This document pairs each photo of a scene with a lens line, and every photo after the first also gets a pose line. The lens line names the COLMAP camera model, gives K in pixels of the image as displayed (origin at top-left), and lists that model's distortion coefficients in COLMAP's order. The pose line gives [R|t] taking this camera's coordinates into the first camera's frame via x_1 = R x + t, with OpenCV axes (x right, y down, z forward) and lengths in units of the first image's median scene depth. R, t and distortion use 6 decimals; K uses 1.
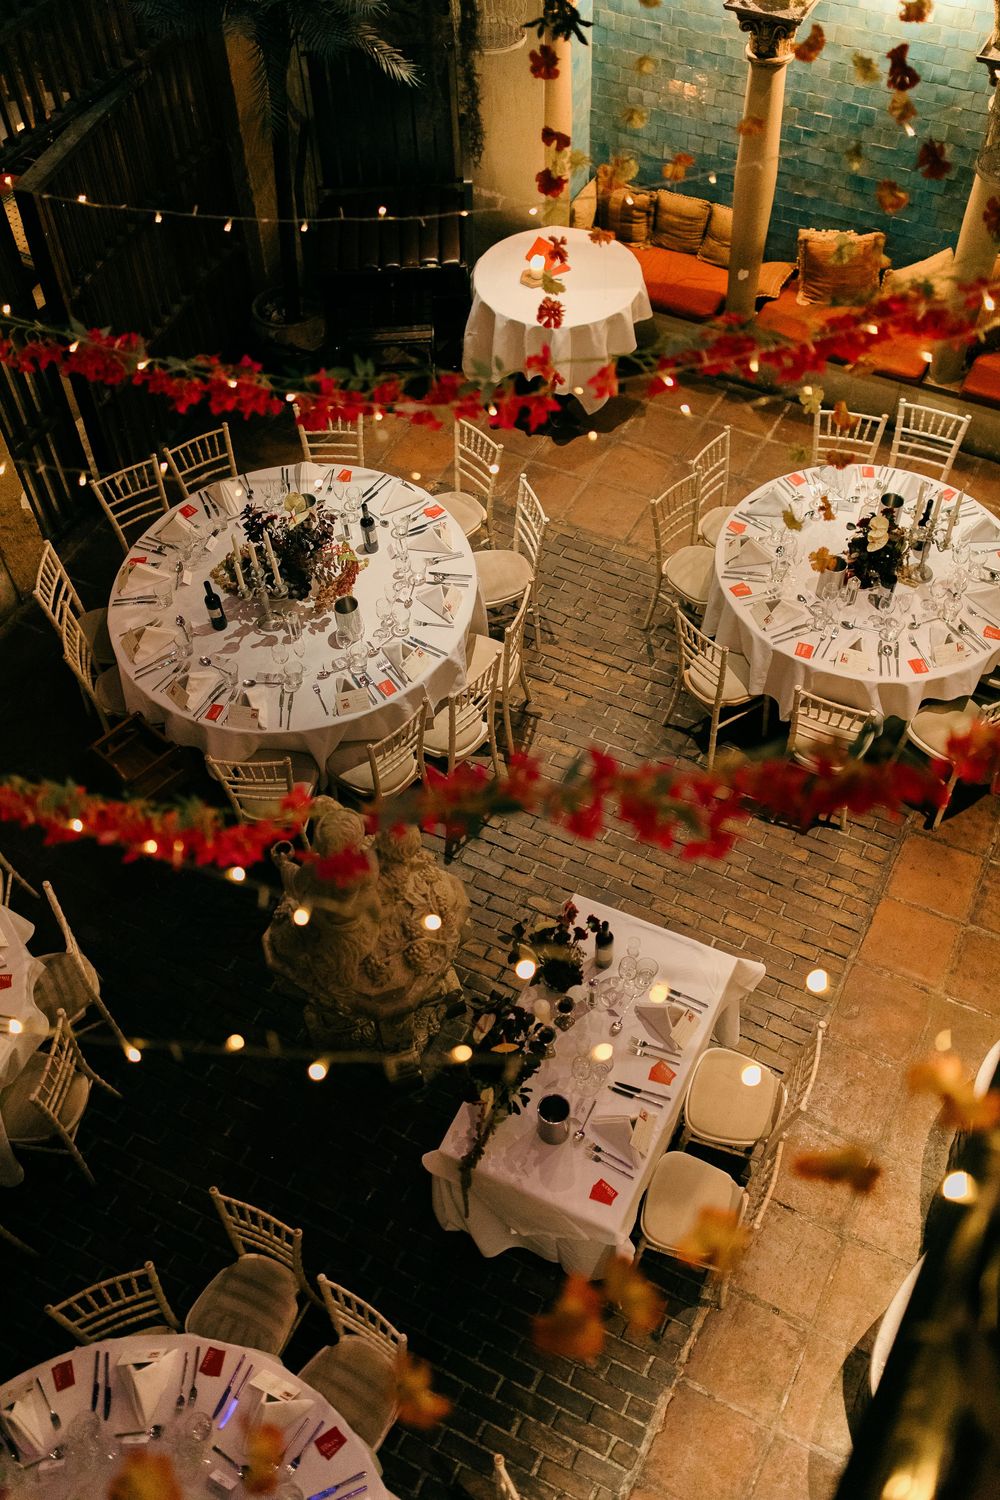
lens RADIAL K [[1421.2, 0, 502.2], [0, 1421.2, 750.6], [0, 0, 1]] dist [0.016093, 0.000000]
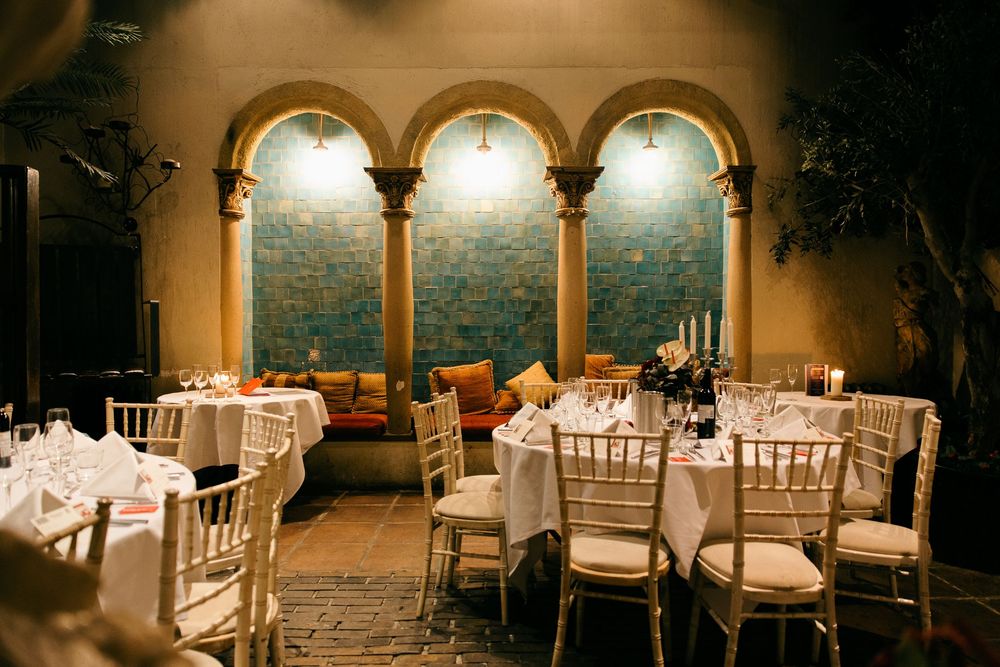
lens RADIAL K [[692.7, 0, 503.6], [0, 692.7, 330.5], [0, 0, 1]] dist [-0.026589, 0.000120]
pose [[0.883593, 0.016038, 0.467981, -0.034984], [0.357157, 0.623244, -0.695705, 0.089409], [-0.302824, 0.781863, 0.544966, 0.632498]]
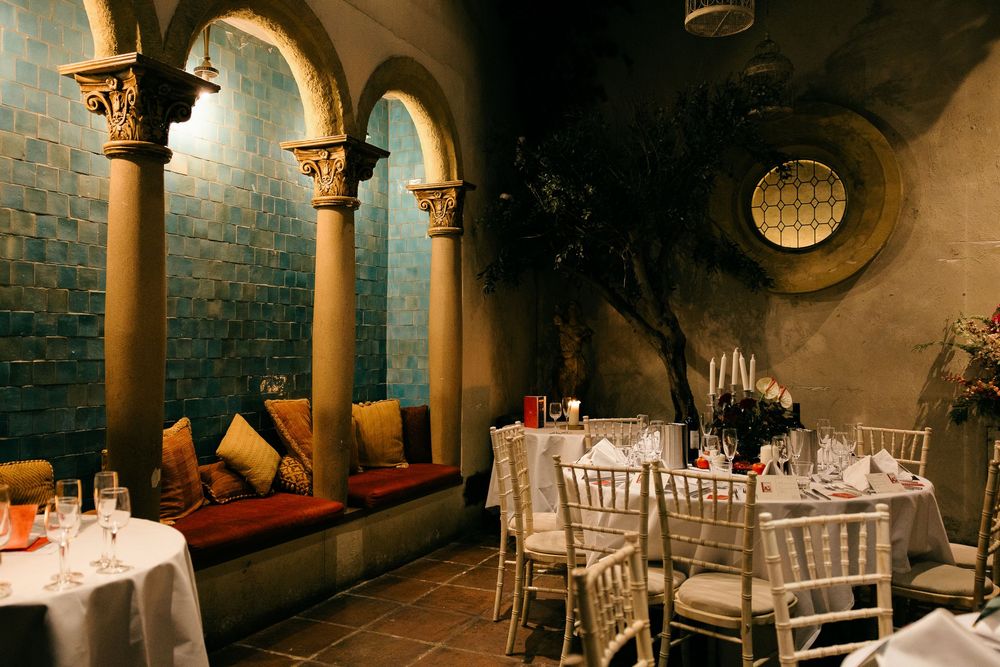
lens RADIAL K [[827.5, 0, 498.5], [0, 827.5, 338.4], [0, 0, 1]] dist [-0.035255, 0.006661]
pose [[-0.057326, 0.032494, 0.997827, -0.231075], [0.785218, 0.618716, 0.024963, -0.270002], [-0.616560, 0.784942, -0.060983, 0.911087]]
